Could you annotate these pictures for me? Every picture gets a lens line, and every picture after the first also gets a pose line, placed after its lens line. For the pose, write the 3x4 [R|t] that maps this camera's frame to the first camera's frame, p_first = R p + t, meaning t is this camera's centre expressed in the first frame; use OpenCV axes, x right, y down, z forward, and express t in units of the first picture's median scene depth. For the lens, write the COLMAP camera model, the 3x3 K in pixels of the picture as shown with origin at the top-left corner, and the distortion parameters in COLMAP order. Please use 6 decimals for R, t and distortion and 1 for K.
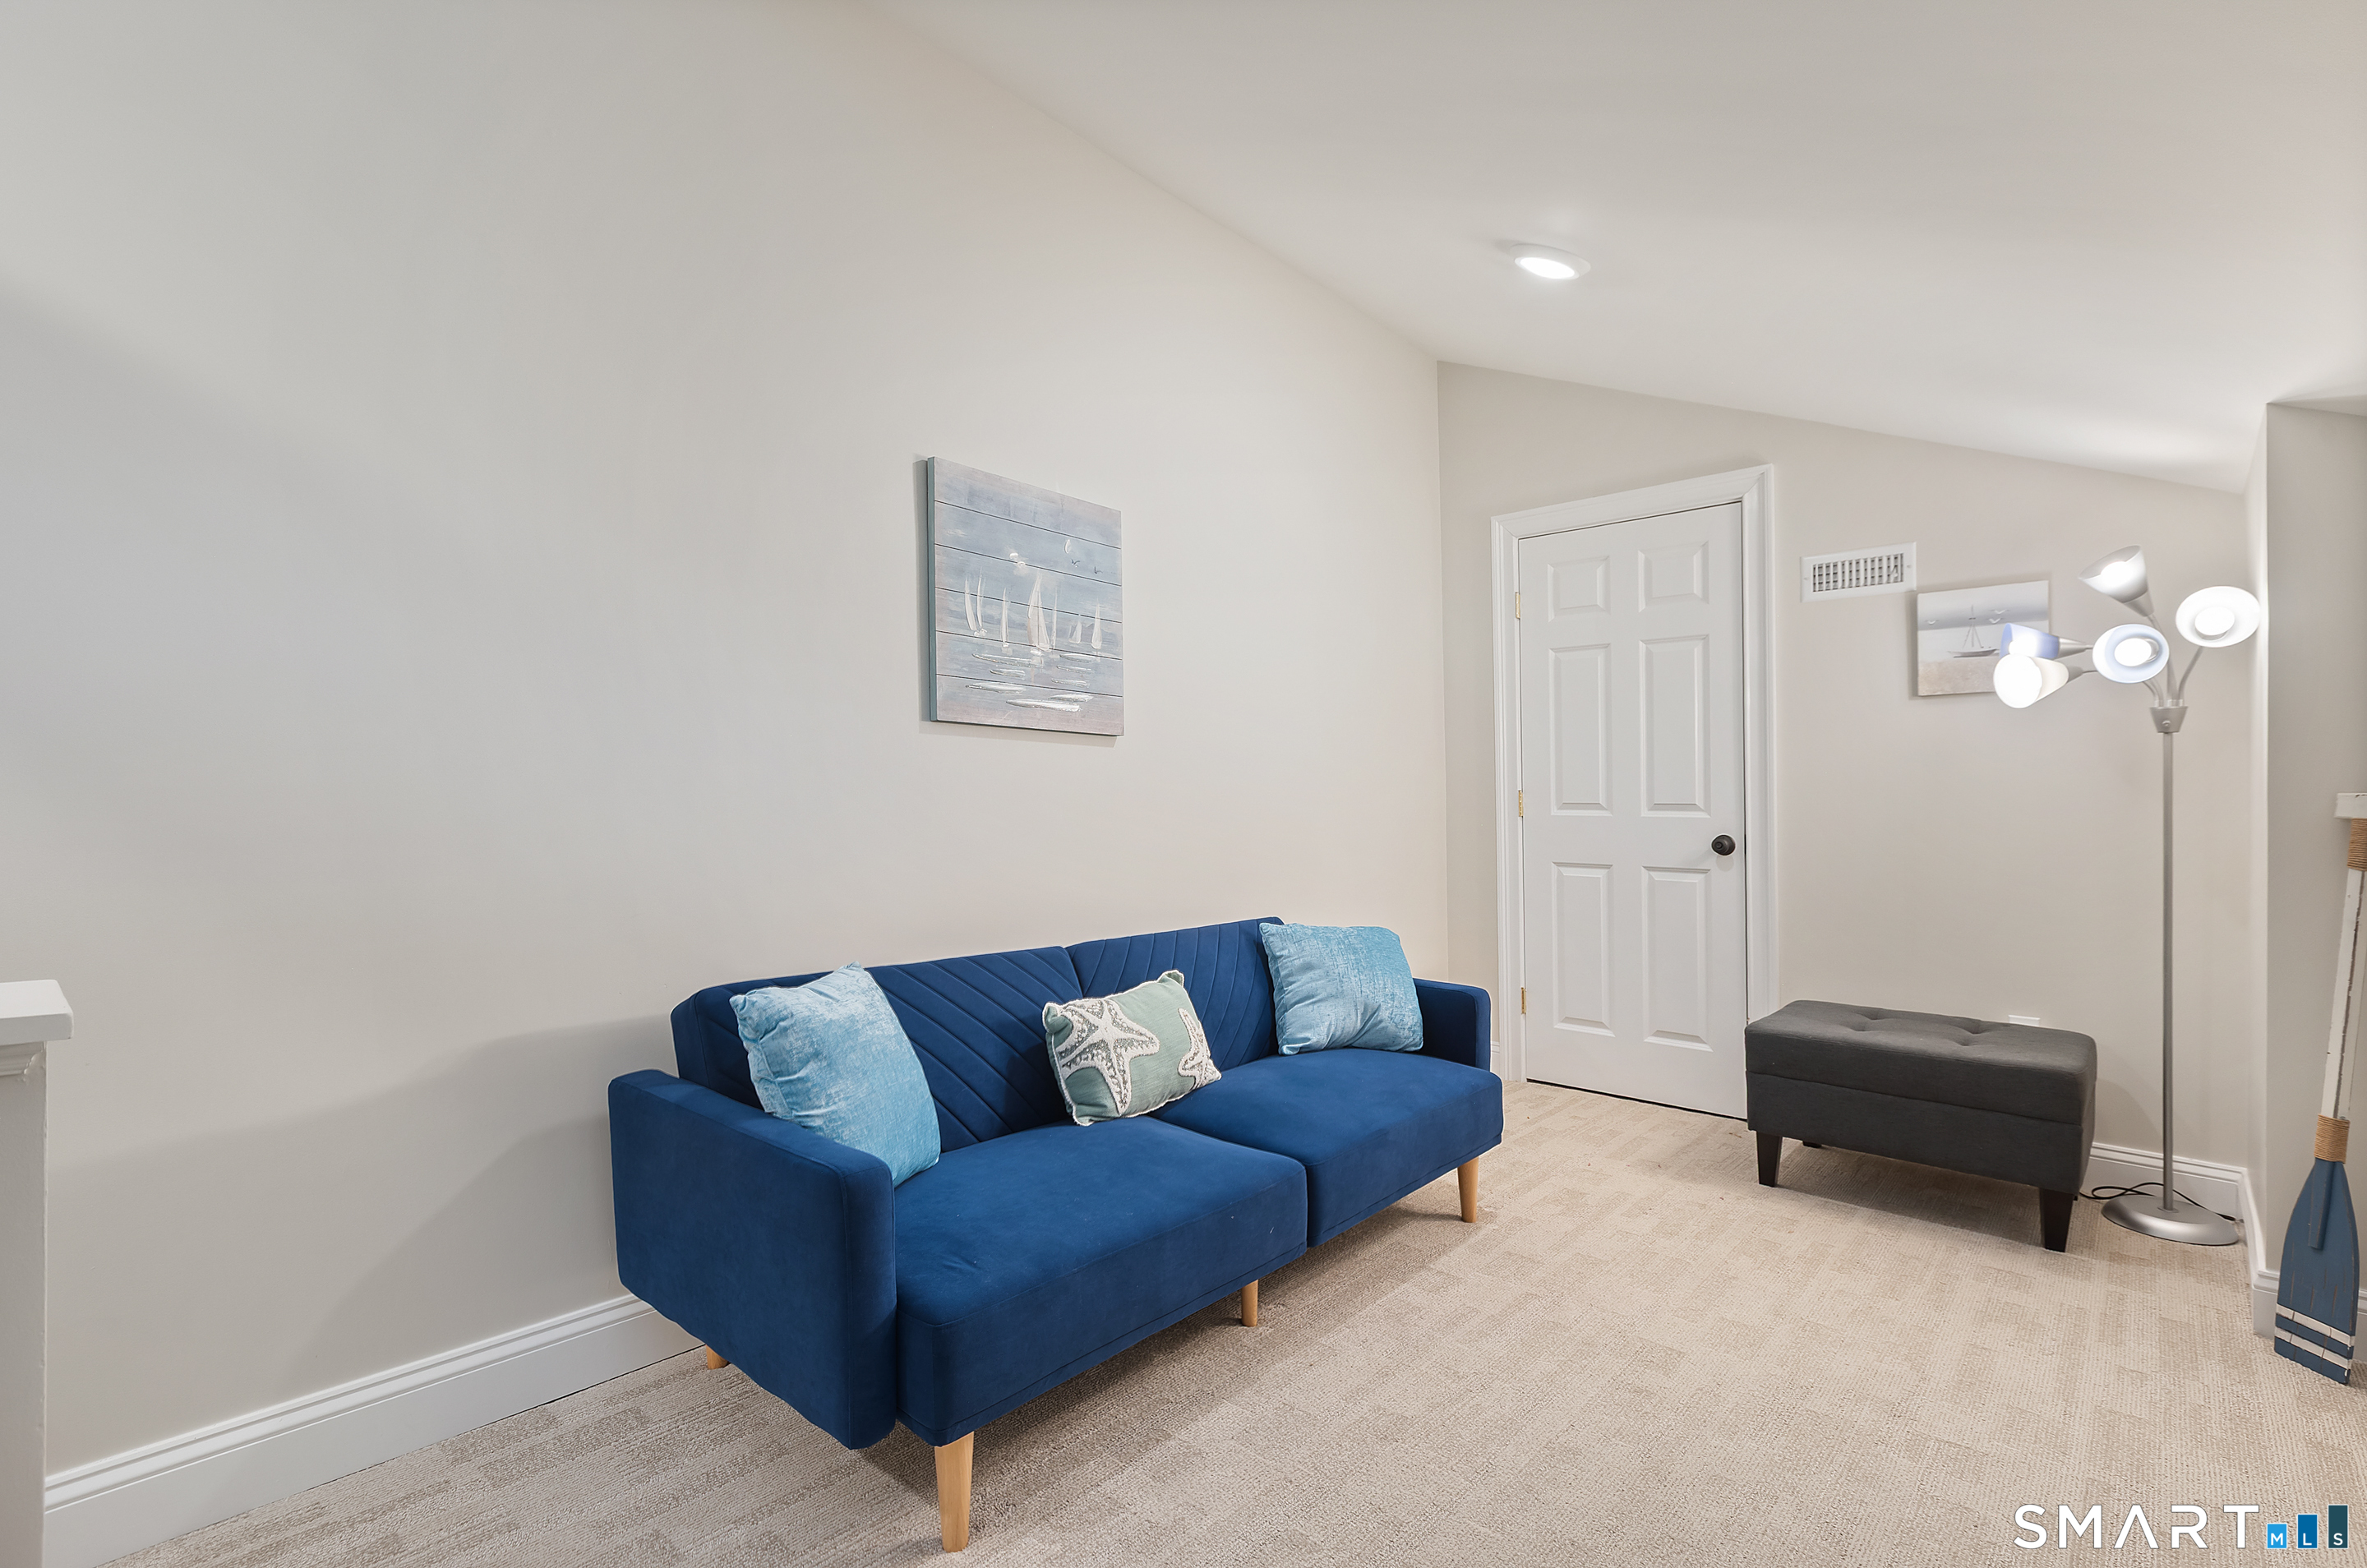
lens RADIAL K [[1072.0, 0, 1187.2], [0, 1072.0, 842.2], [0, 0, 1]] dist [-0.001867, -0.000649]
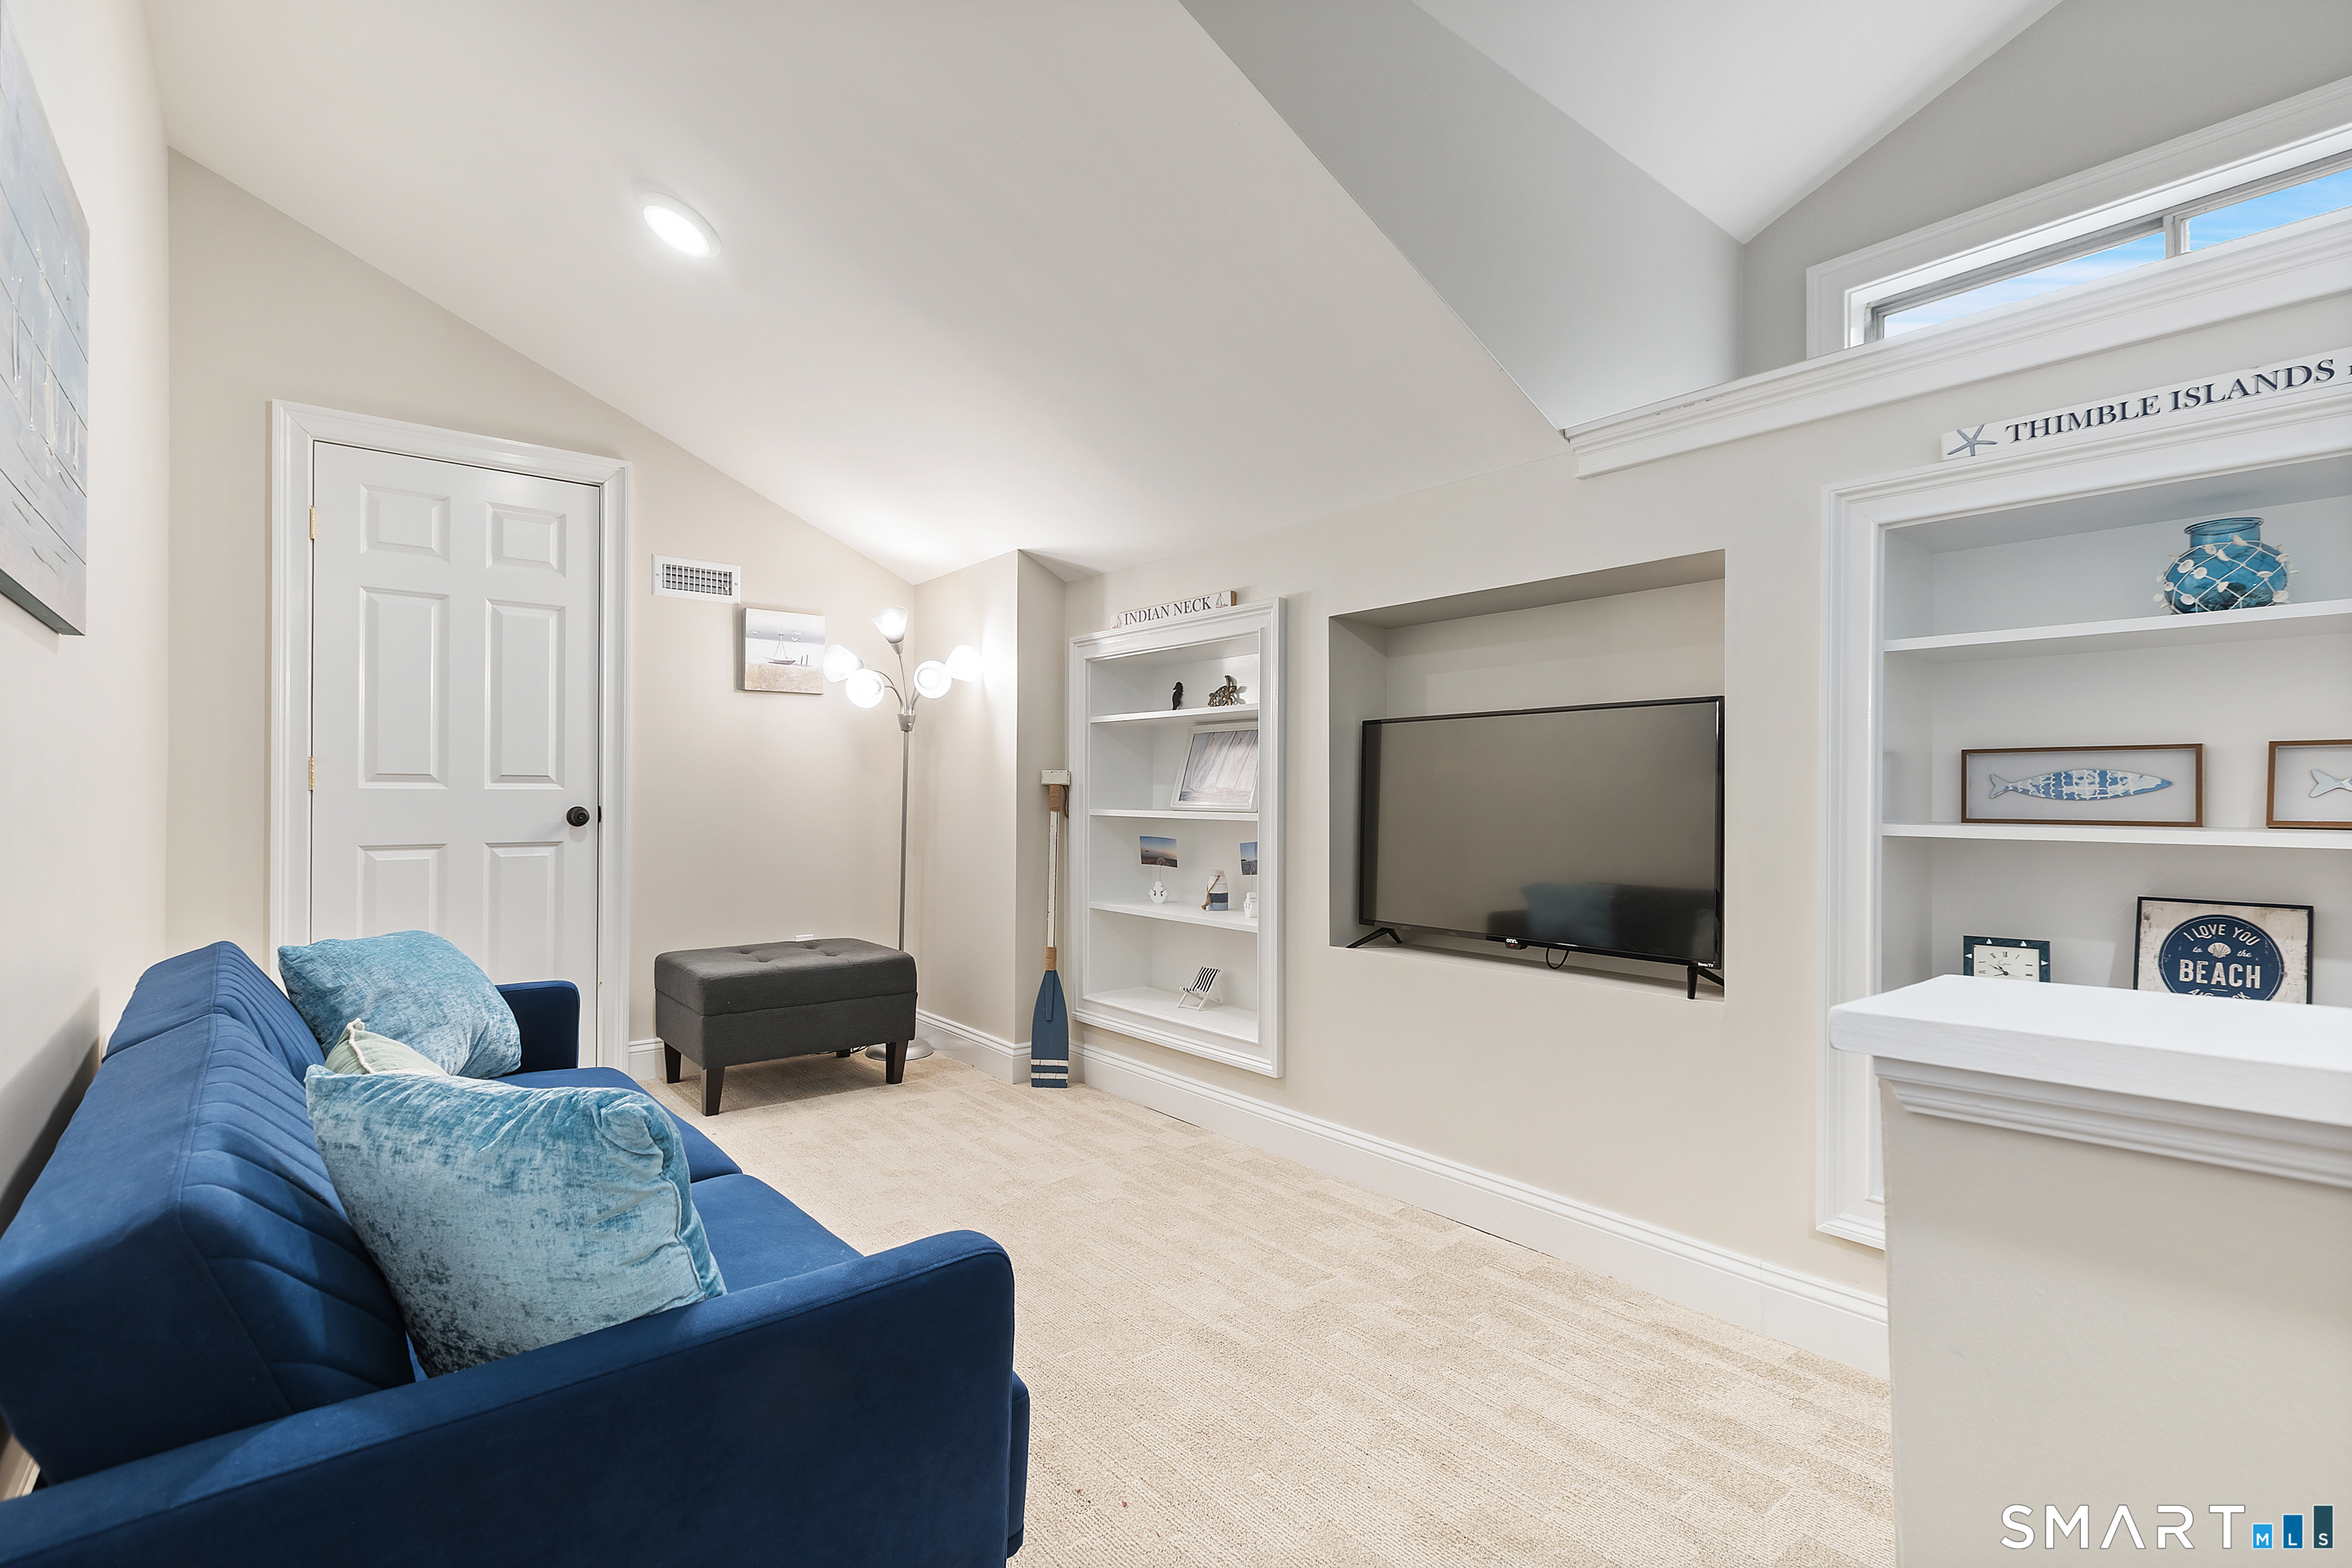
lens RADIAL K [[1066.8, 0, 1159.6], [0, 1066.8, 779.6], [0, 0, 1]] dist [-0.000159, -0.000033]
pose [[0.157999, 0.004684, 0.987428, -0.460031], [0.034504, 0.999352, -0.010261, -0.002923], [-0.986836, 0.035691, 0.157735, 0.332188]]
